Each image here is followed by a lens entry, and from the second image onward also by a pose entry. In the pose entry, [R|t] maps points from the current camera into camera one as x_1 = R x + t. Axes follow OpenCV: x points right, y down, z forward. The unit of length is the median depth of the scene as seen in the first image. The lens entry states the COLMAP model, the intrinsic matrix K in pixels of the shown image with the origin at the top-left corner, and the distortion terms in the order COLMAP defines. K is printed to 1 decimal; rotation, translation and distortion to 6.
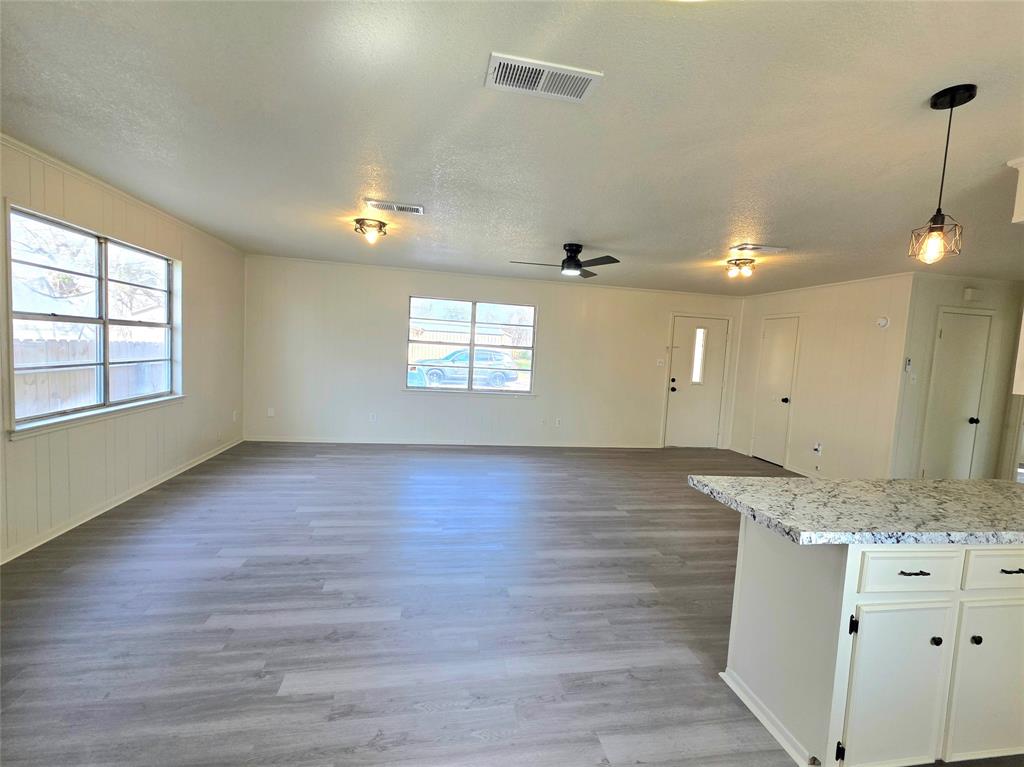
lens RADIAL K [[451.1, 0, 512.0], [0, 451.1, 383.5], [0, 0, 1]] dist [-0.000289, 0.001543]
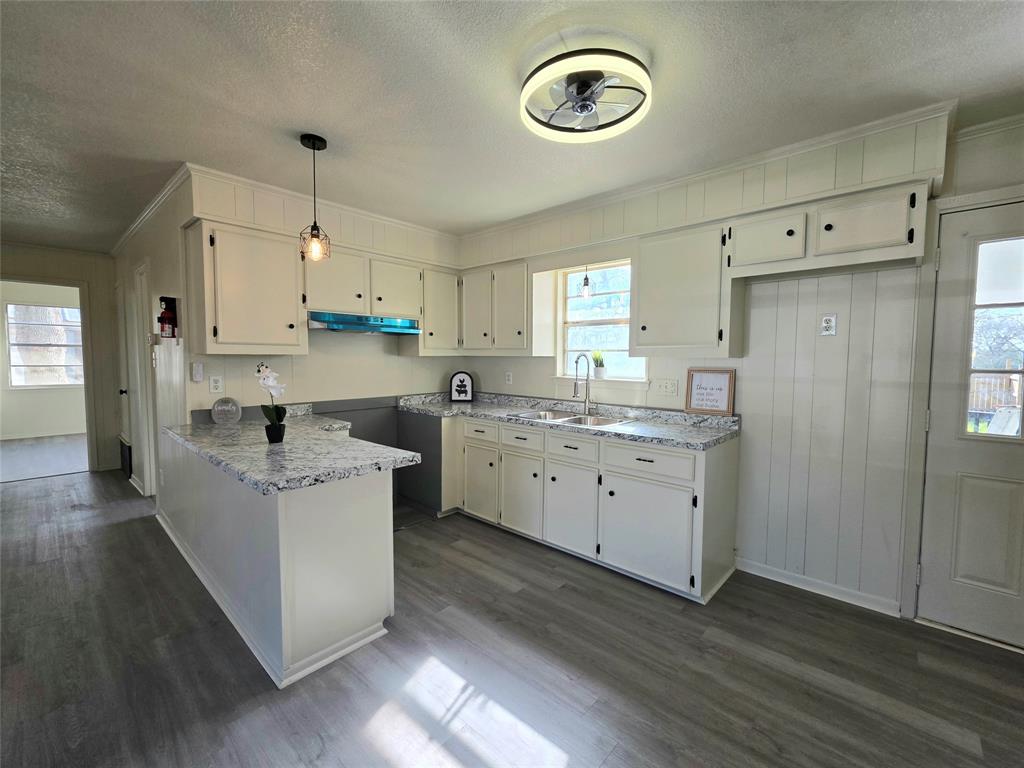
lens RADIAL K [[431.7, 0, 510.5], [0, 431.7, 385.1], [0, 0, 1]] dist [0.002461, 0.000082]
pose [[-0.609142, -0.111542, 0.785178, -0.185824], [0.015616, 0.988181, 0.152495, -0.029470], [-0.792908, 0.105153, -0.600200, 0.488543]]
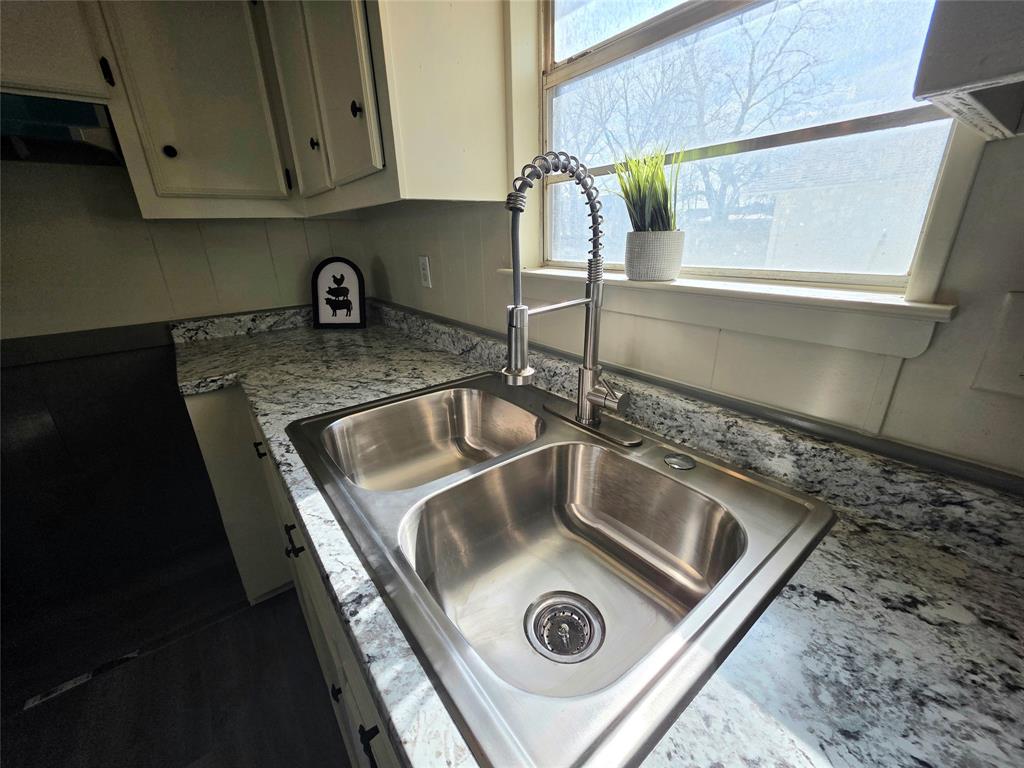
lens RADIAL K [[405.6, 0, 512.0], [0, 405.6, 384.0], [0, 0, 1]] dist [0.001325, 0.000088]
pose [[-0.464561, -0.345103, 0.815529, 0.180513], [0.064169, 0.905398, 0.419686, 0.039884], [-0.883213, 0.247301, -0.398468, 0.045526]]
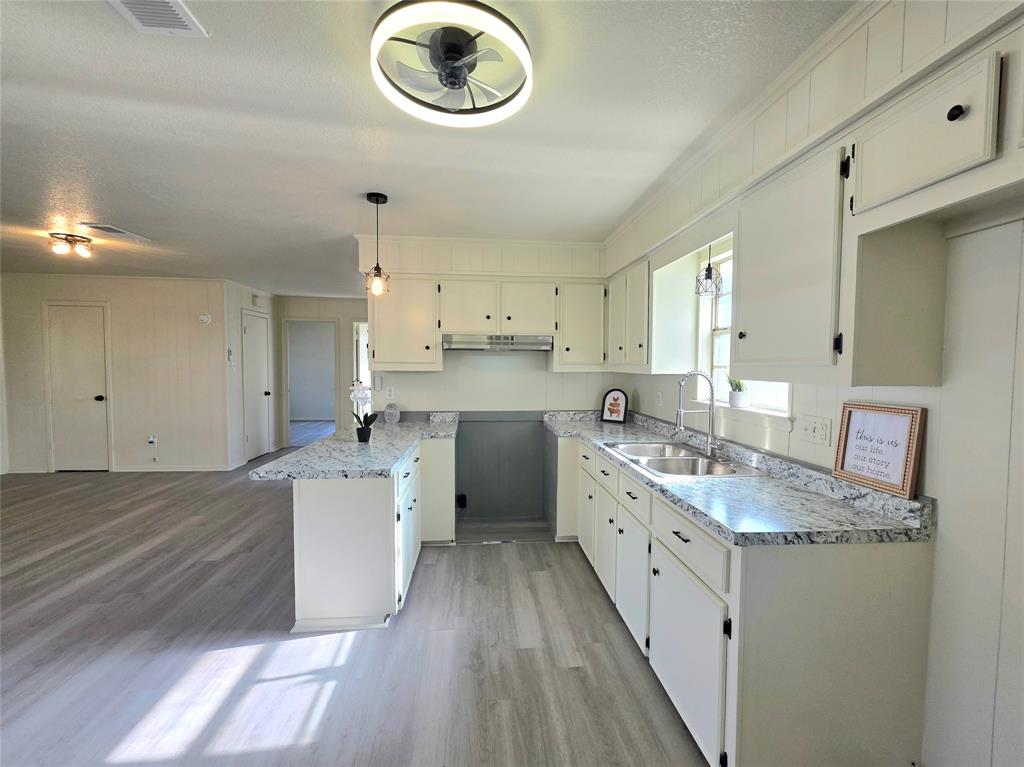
lens RADIAL K [[420.8, 0, 512.6], [0, 420.8, 385.4], [0, 0, 1]] dist [-0.000607, -0.000419]
pose [[0.082652, -0.104206, 0.991115, -0.218427], [0.068921, 0.992735, 0.098629, -0.019652], [-0.994192, 0.060157, 0.089234, 0.137750]]
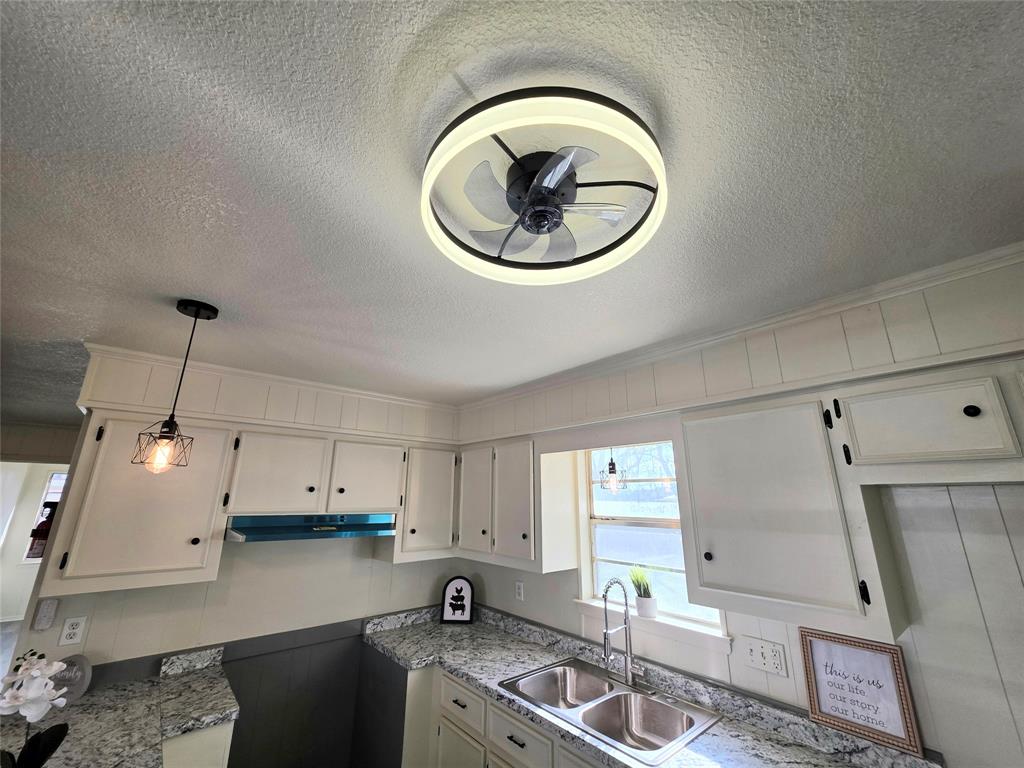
lens RADIAL K [[409.9, 0, 512.0], [0, 409.9, 384.0], [0, 0, 1]] dist [0.001773, 0.000193]
pose [[-0.505870, 0.175842, 0.844497, -0.047788], [0.025714, 0.981641, -0.188996, -0.096364], [-0.862226, -0.073892, -0.501105, 0.293255]]
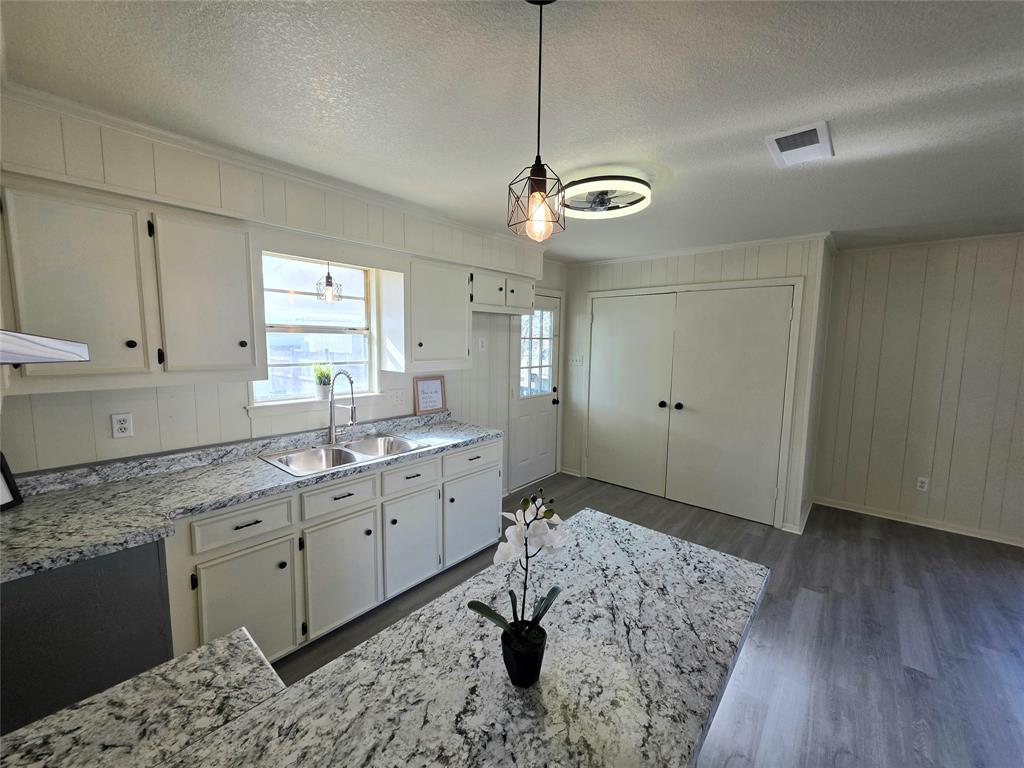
lens RADIAL K [[409.9, 0, 512.0], [0, 409.9, 384.0], [0, 0, 1]] dist [0.001773, 0.000193]
pose [[-0.769640, 0.001558, -0.638476, 0.482632], [-0.103056, 0.986581, 0.126635, -0.046640], [0.630106, 0.163262, -0.759152, 0.527764]]
